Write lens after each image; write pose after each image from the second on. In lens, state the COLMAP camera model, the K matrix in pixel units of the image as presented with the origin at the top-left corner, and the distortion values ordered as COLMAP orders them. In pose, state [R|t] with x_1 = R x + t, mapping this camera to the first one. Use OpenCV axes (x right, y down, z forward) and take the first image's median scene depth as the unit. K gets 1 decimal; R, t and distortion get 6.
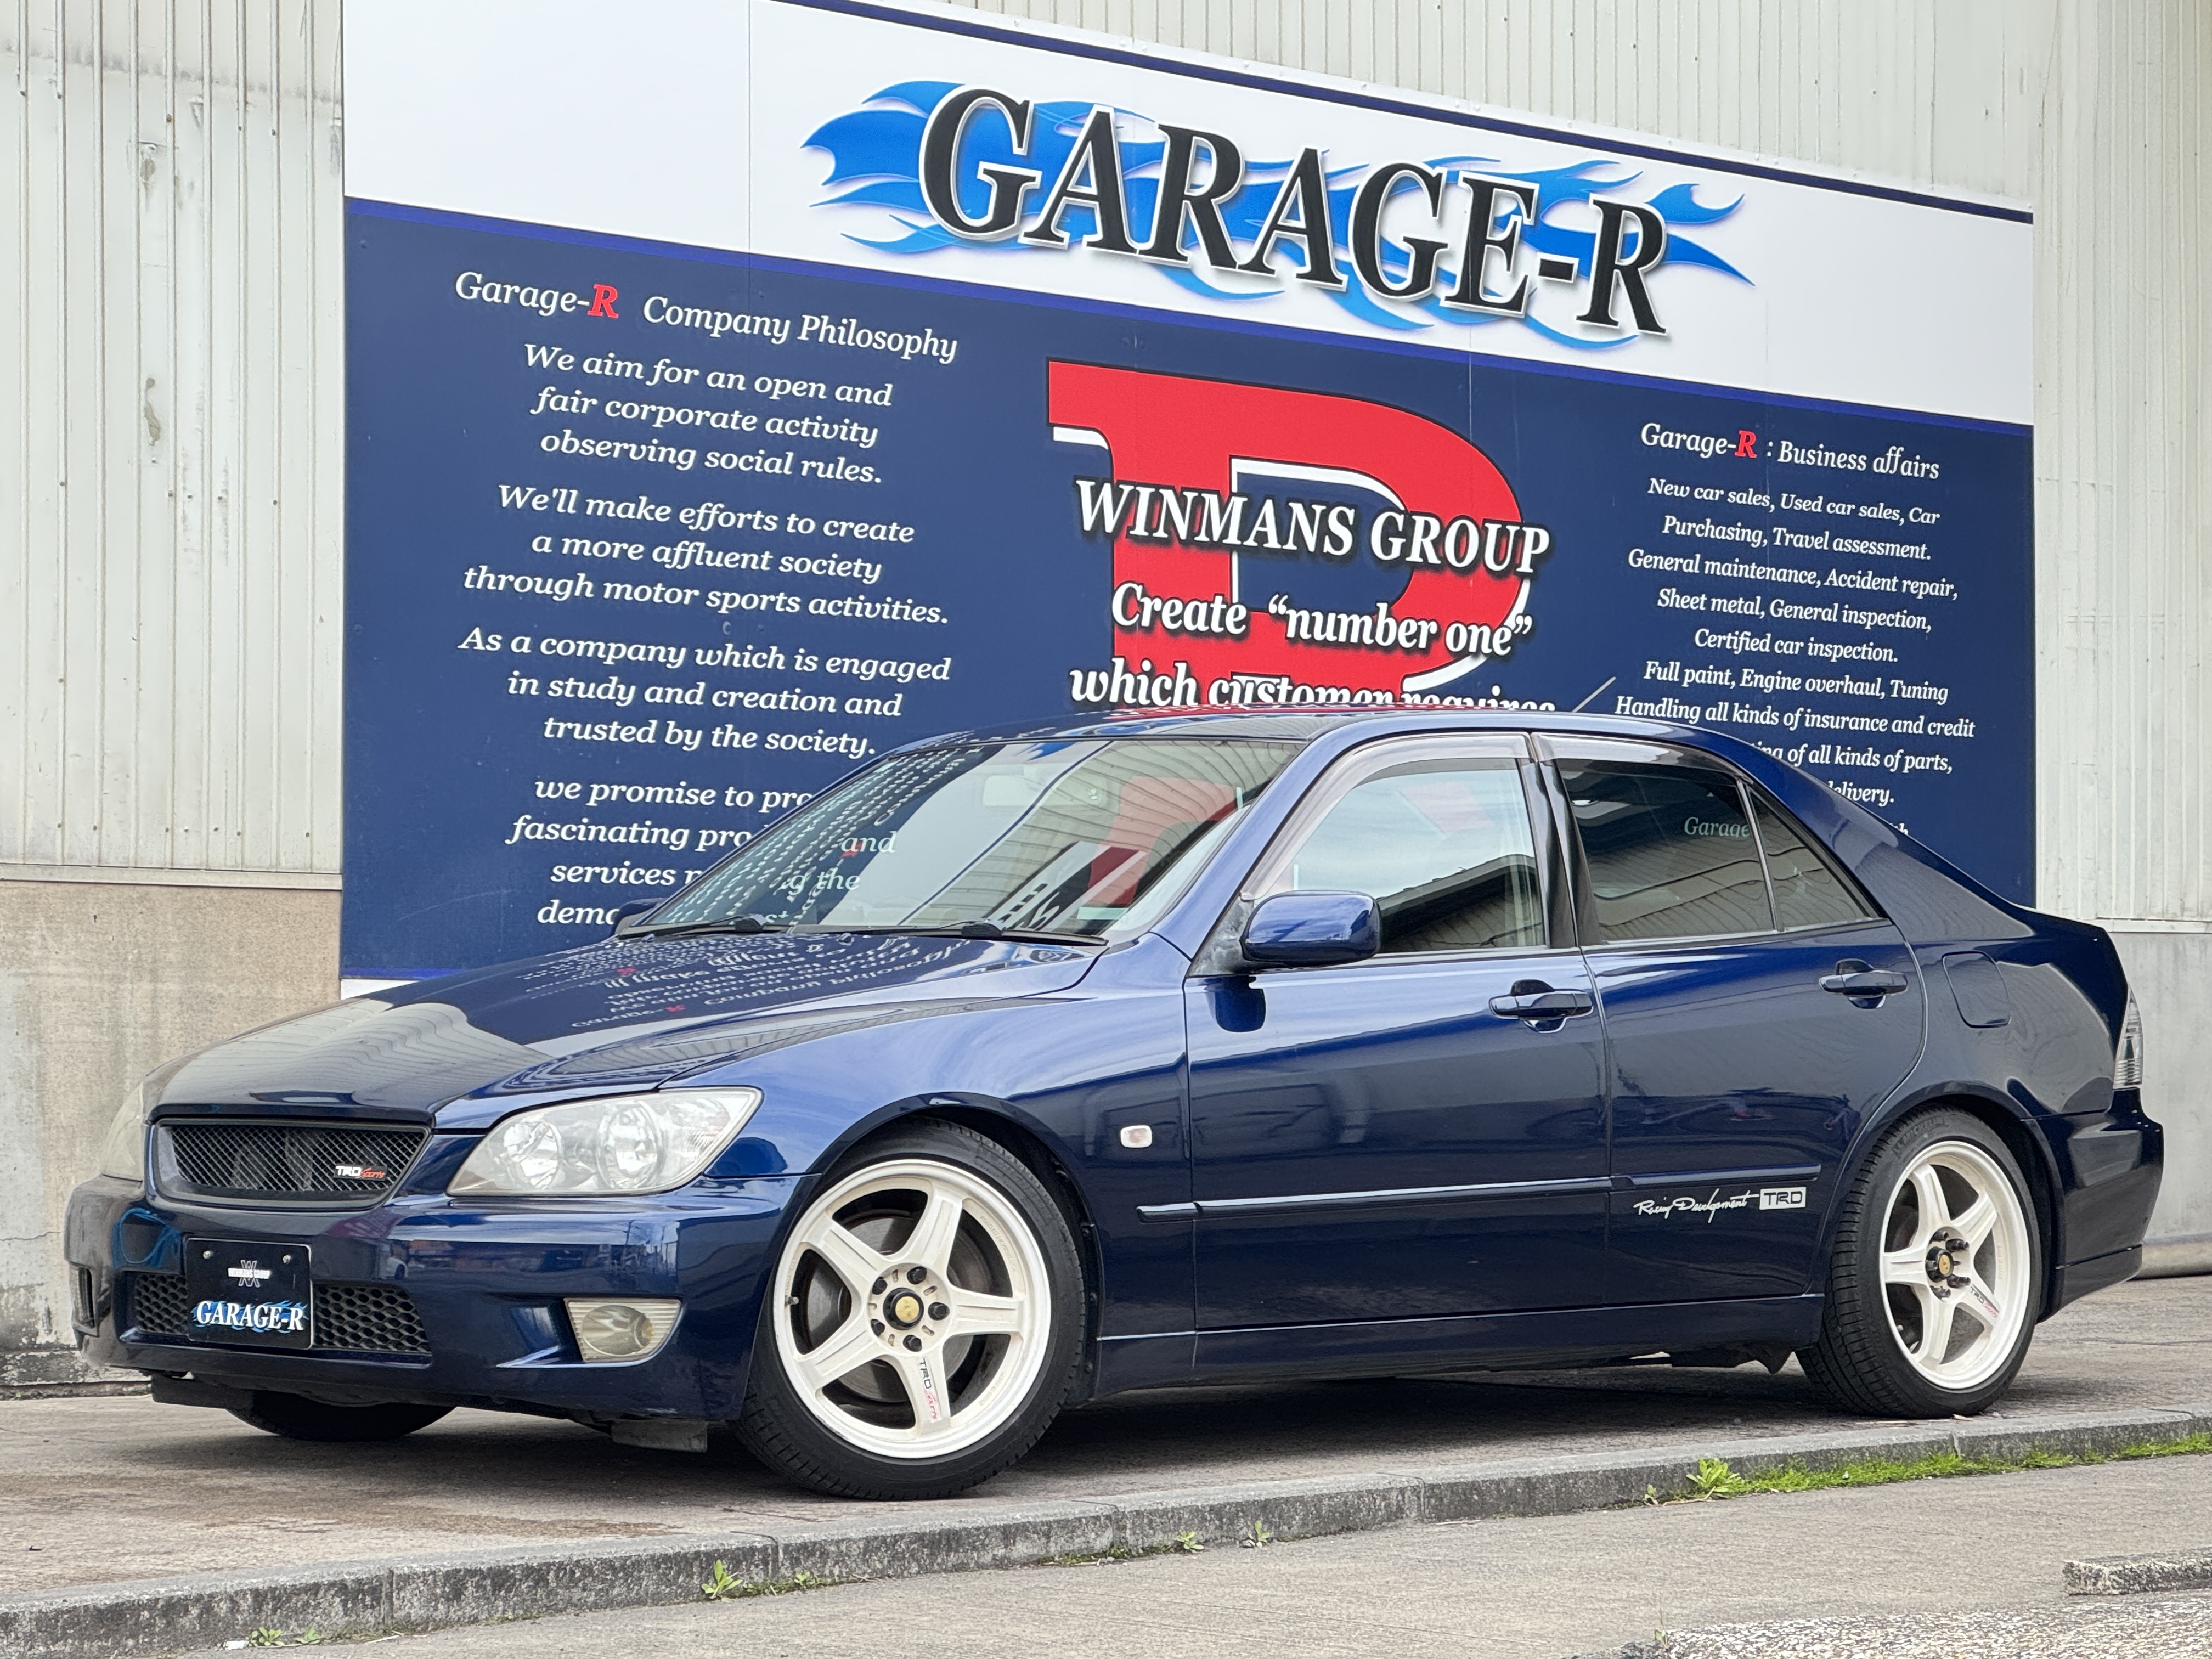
lens RADIAL K [[5827.8, 0, 1122.2], [0, 5827.8, 757.5], [0, 0, 1]] dist [0.241321, 0.000000]
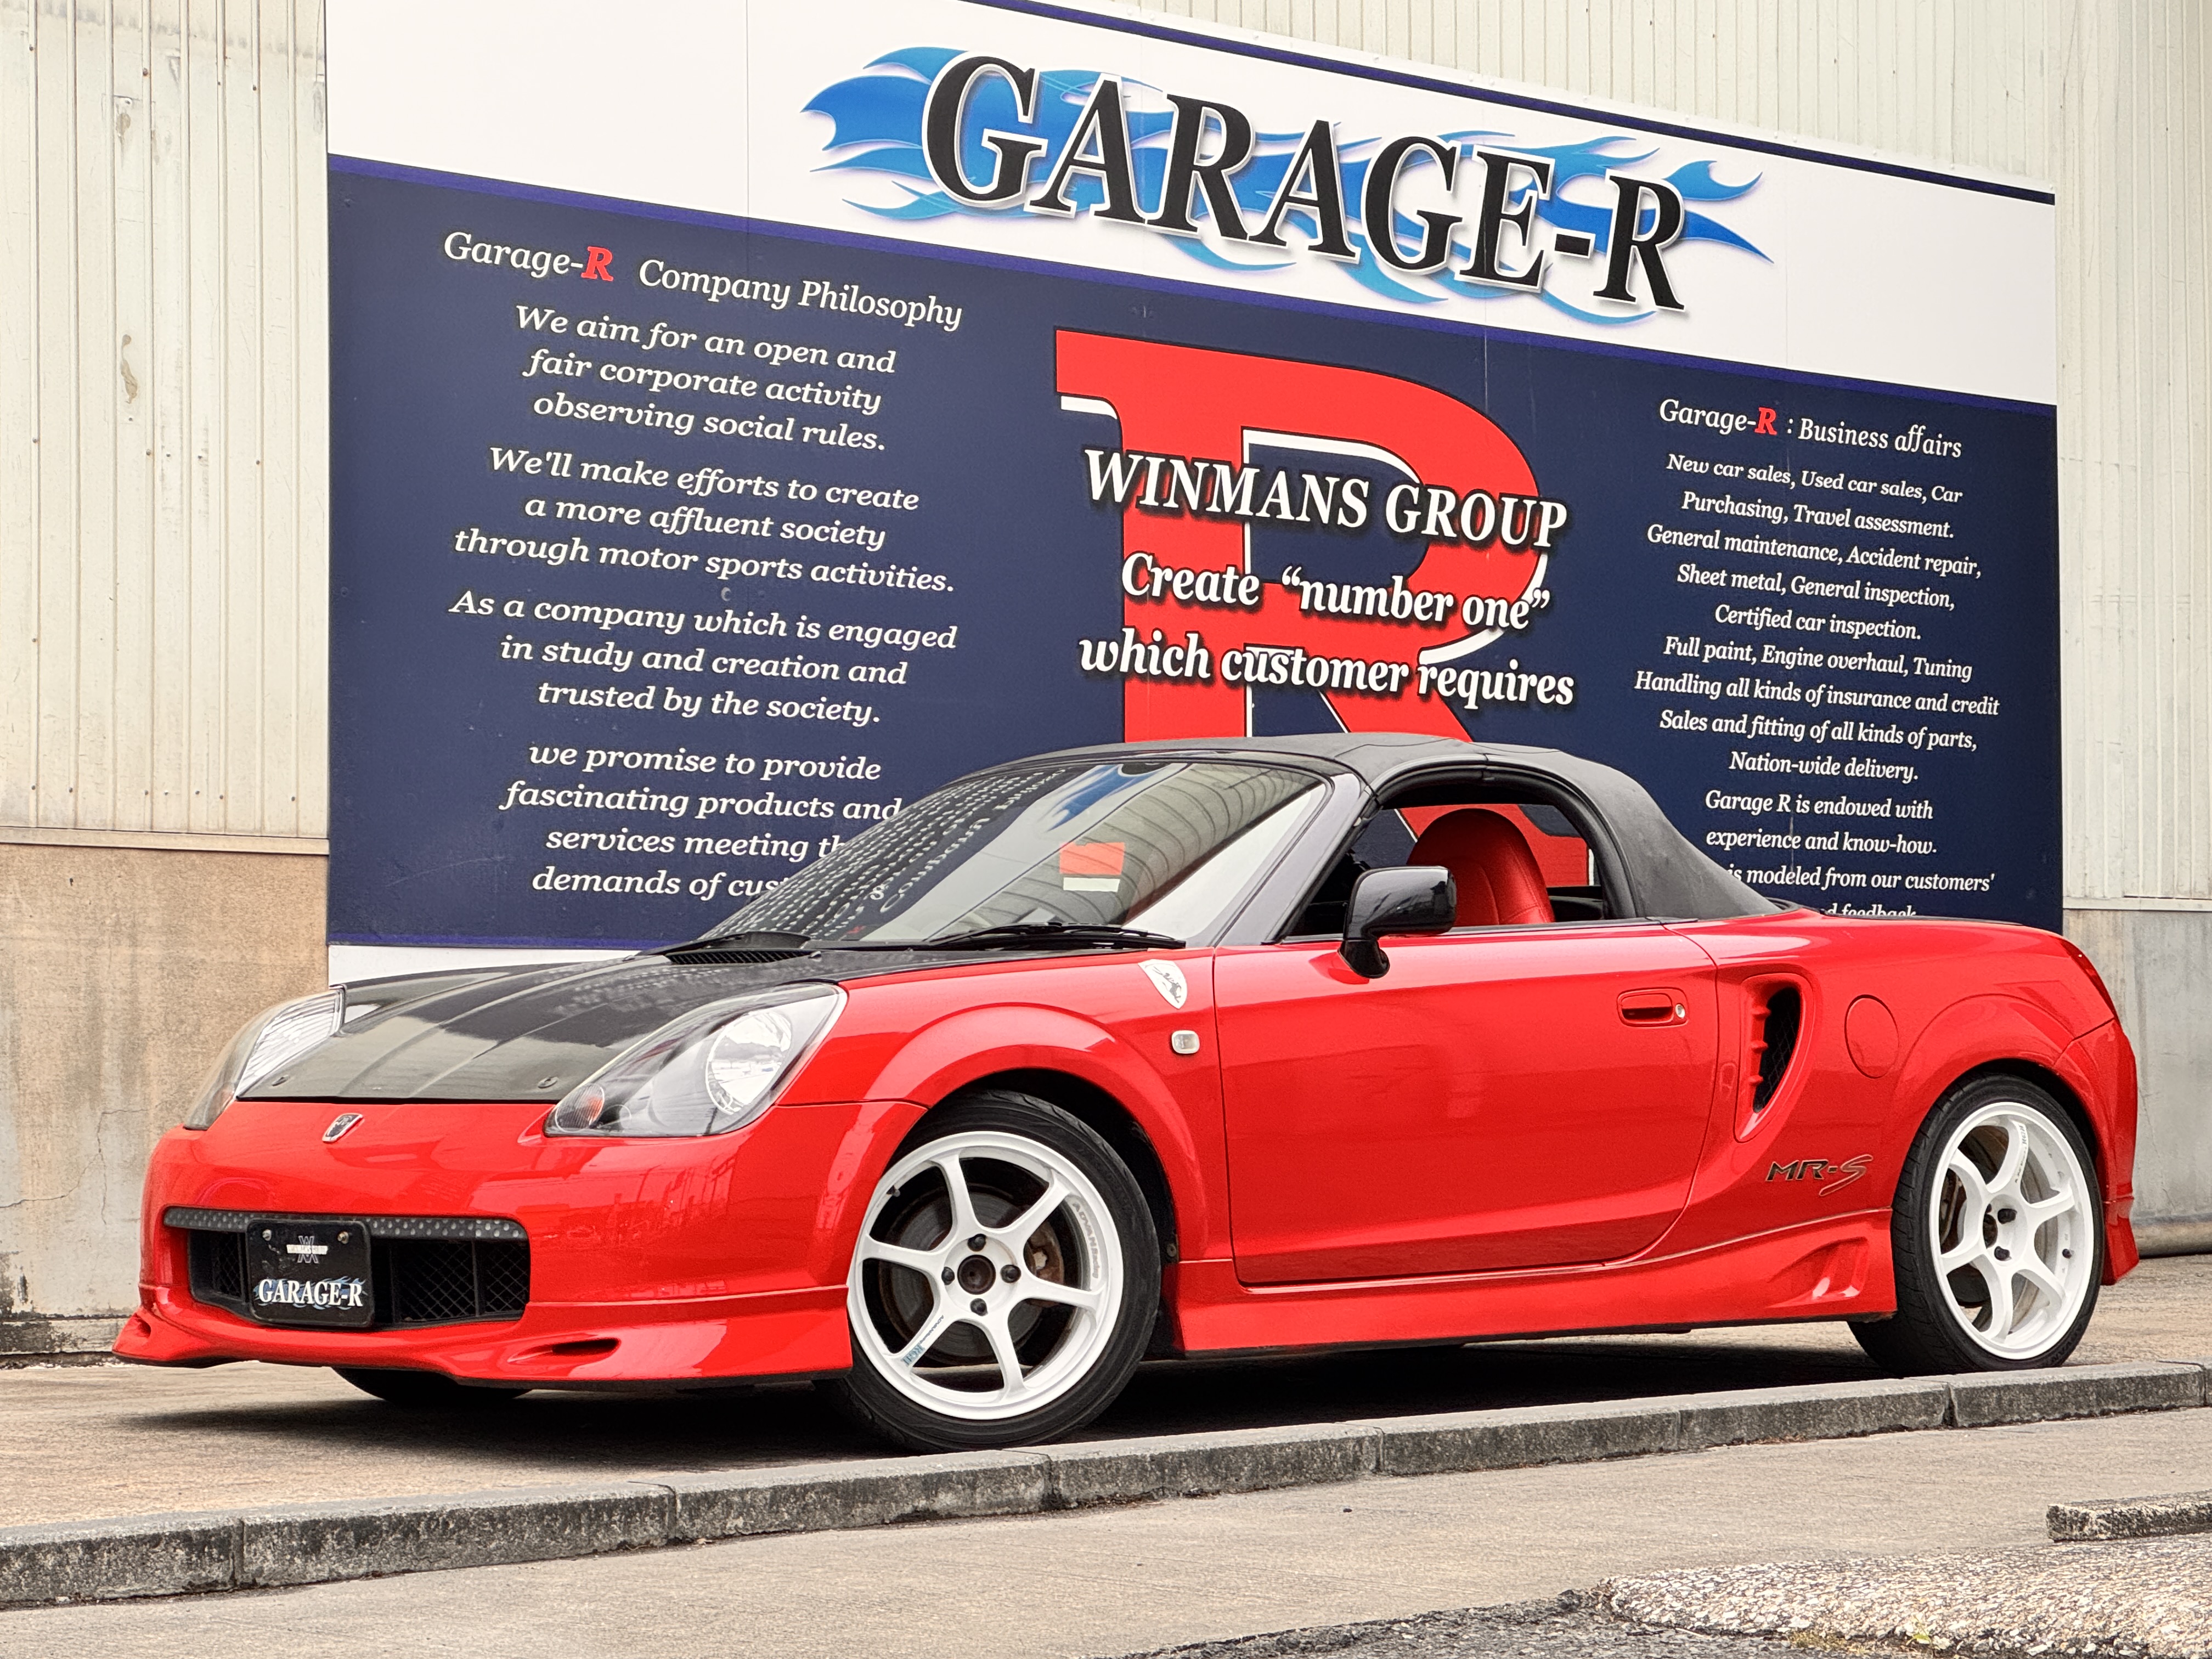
lens RADIAL K [[5433.1, 0, 1129.0], [0, 5433.1, 771.3], [0, 0, 1]] dist [0.266334, 0.000000]
pose [[0.999770, -0.006775, -0.020365, 0.019081], [0.006627, 0.999951, -0.007309, 0.014927], [0.020414, 0.007172, 0.999766, 0.073451]]
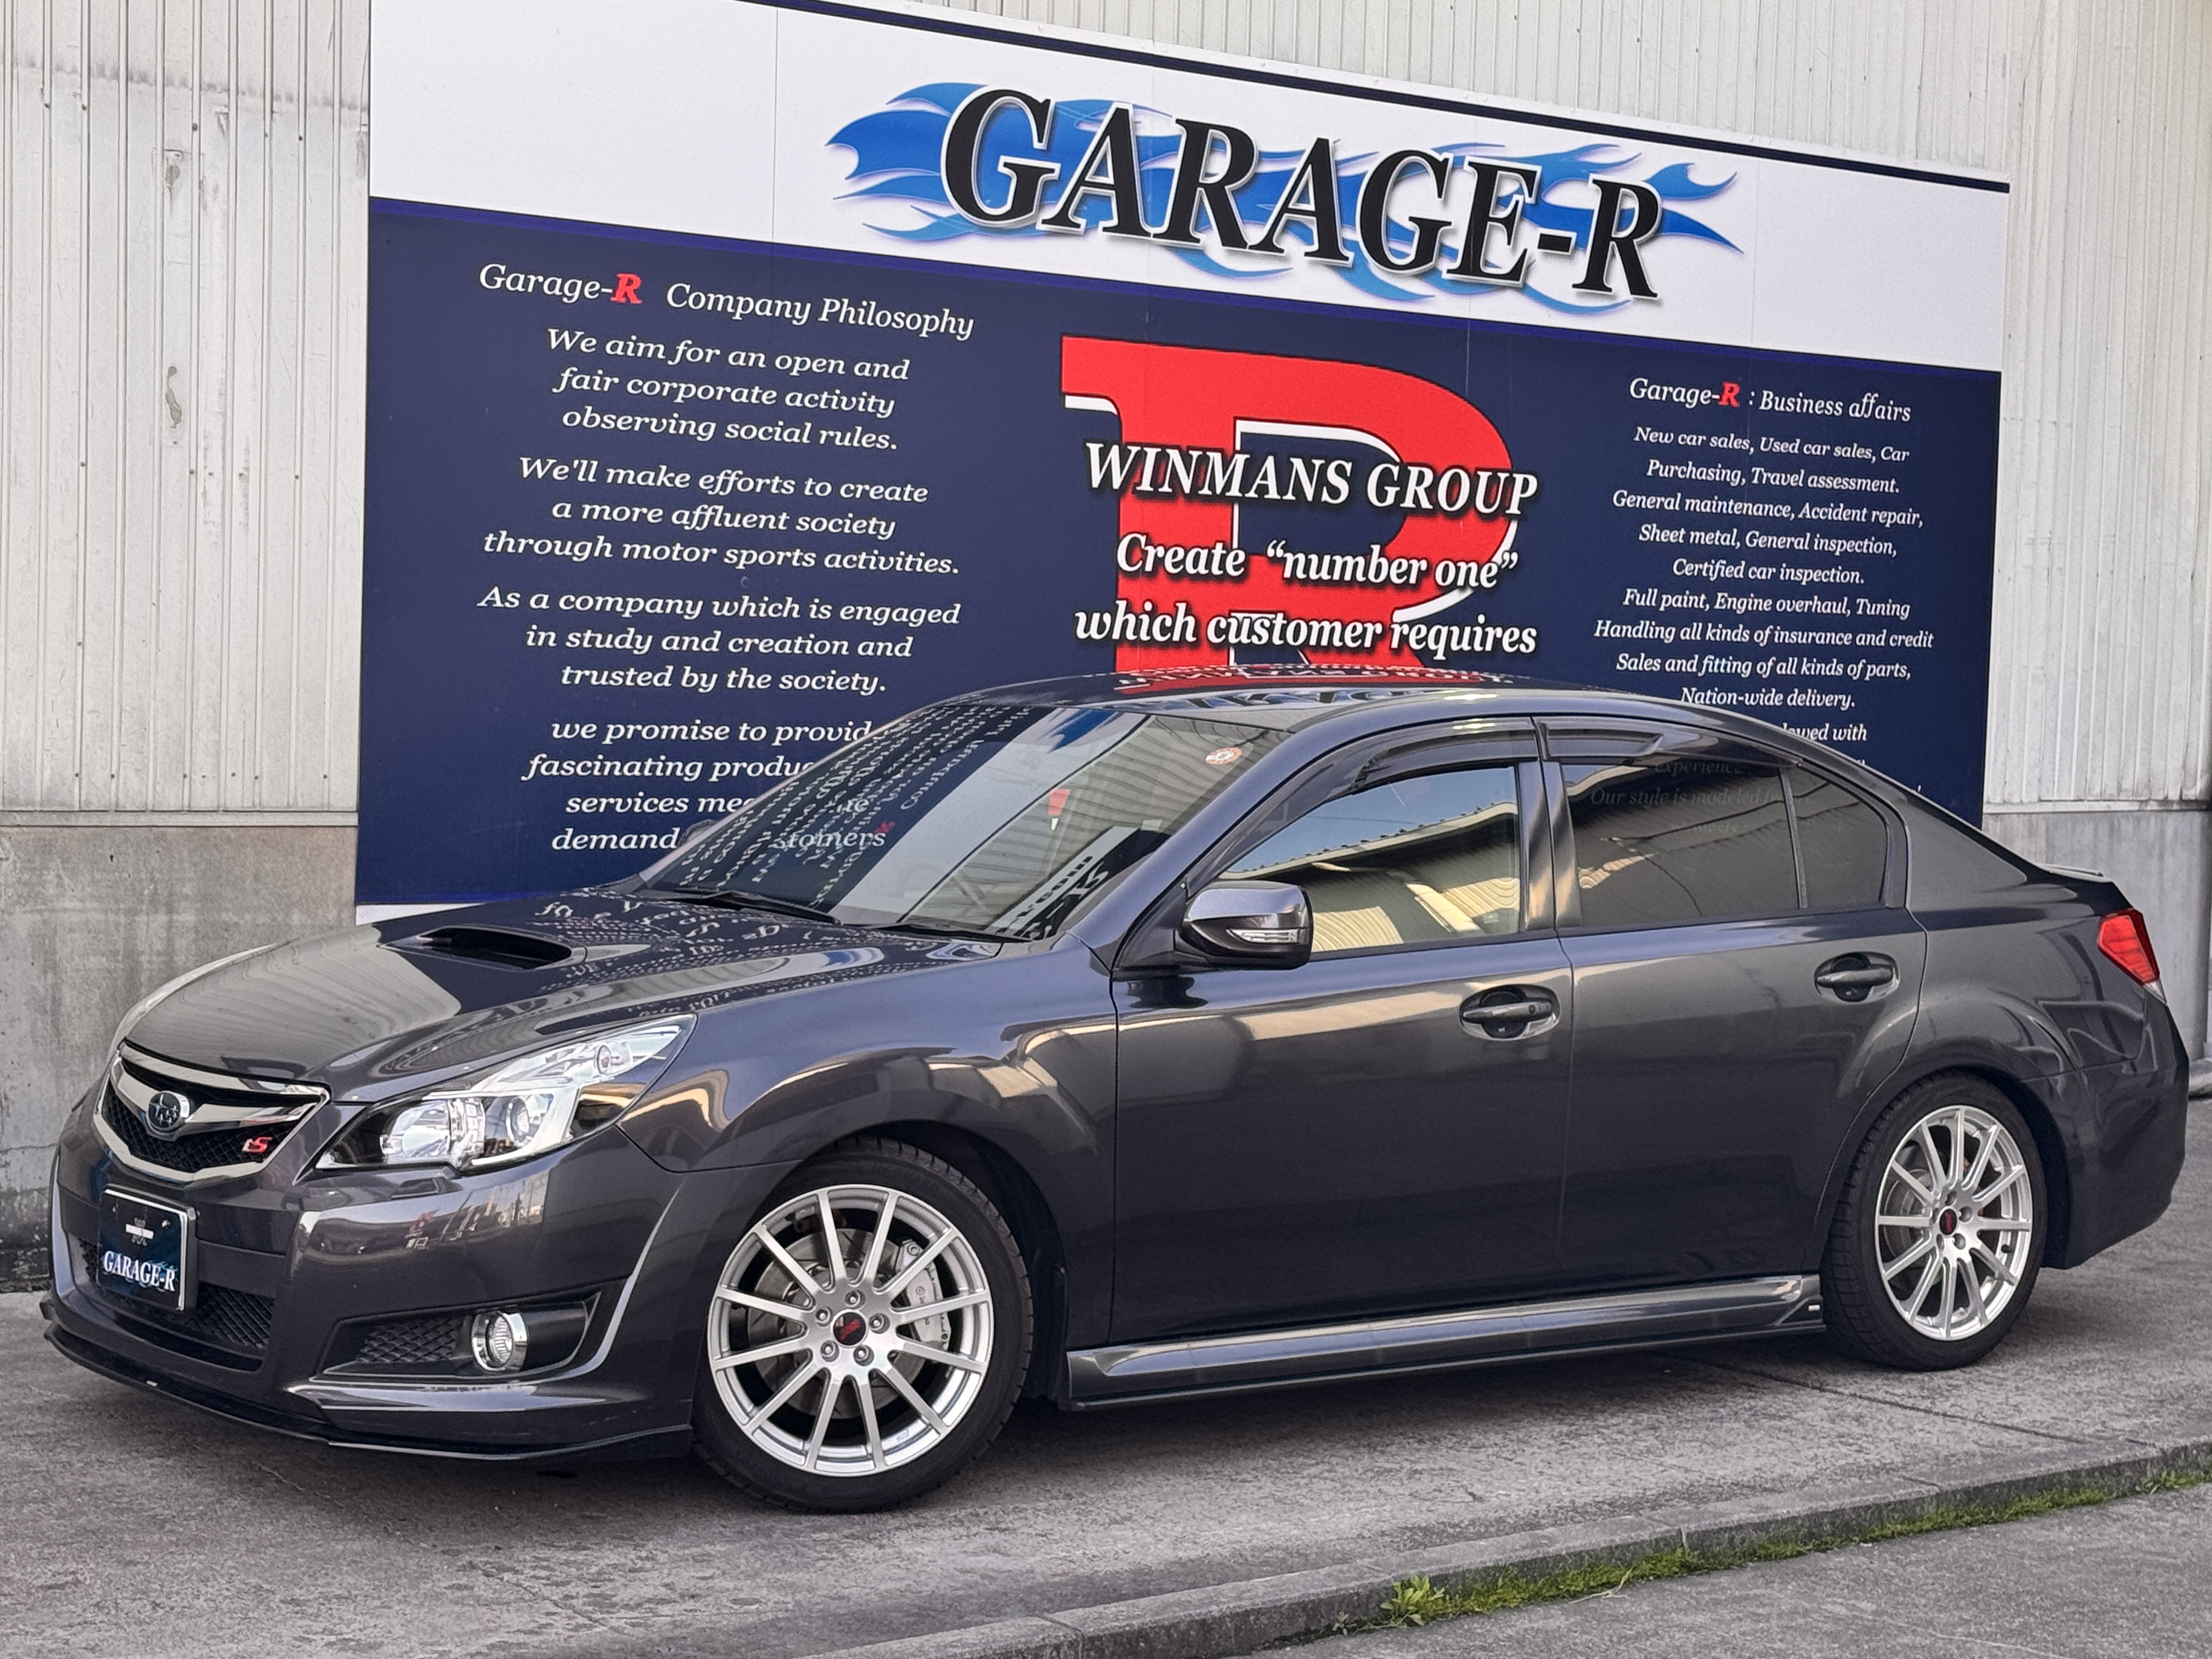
lens RADIAL K [[4179.2, 0, 1103.2], [0, 4179.2, 821.9], [0, 0, 1]] dist [0.203478, 0.000000]
pose [[0.995078, 0.033944, -0.093099, 0.076344], [-0.025246, 0.995340, 0.093069, -0.052023], [0.095825, -0.090260, 0.991298, 0.200828]]
